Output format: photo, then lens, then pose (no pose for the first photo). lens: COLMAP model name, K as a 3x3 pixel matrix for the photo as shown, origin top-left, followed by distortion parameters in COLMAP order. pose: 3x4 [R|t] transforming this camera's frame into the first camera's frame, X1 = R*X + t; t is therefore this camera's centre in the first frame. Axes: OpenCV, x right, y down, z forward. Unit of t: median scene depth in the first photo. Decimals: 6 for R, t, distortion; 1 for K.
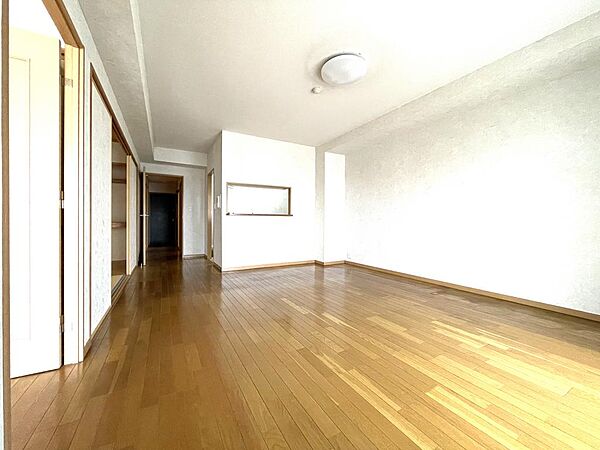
lens RADIAL K [[240.8, 0, 300.0], [0, 240.8, 225.0], [0, 0, 1]] dist [-0.007665, 0.000391]
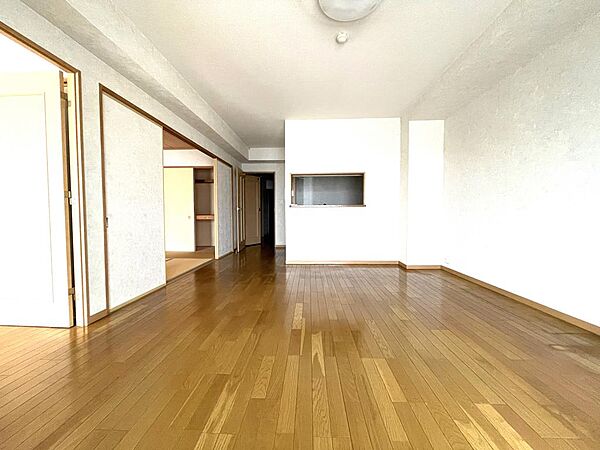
lens RADIAL K [[240.8, 0, 300.0], [0, 240.8, 225.0], [0, 0, 1]] dist [-0.007665, 0.000391]
pose [[0.851857, 0.016068, -0.523528, 0.244375], [0.001537, 0.999448, 0.033175, -0.000854], [0.523772, -0.029066, 0.851362, 0.186030]]
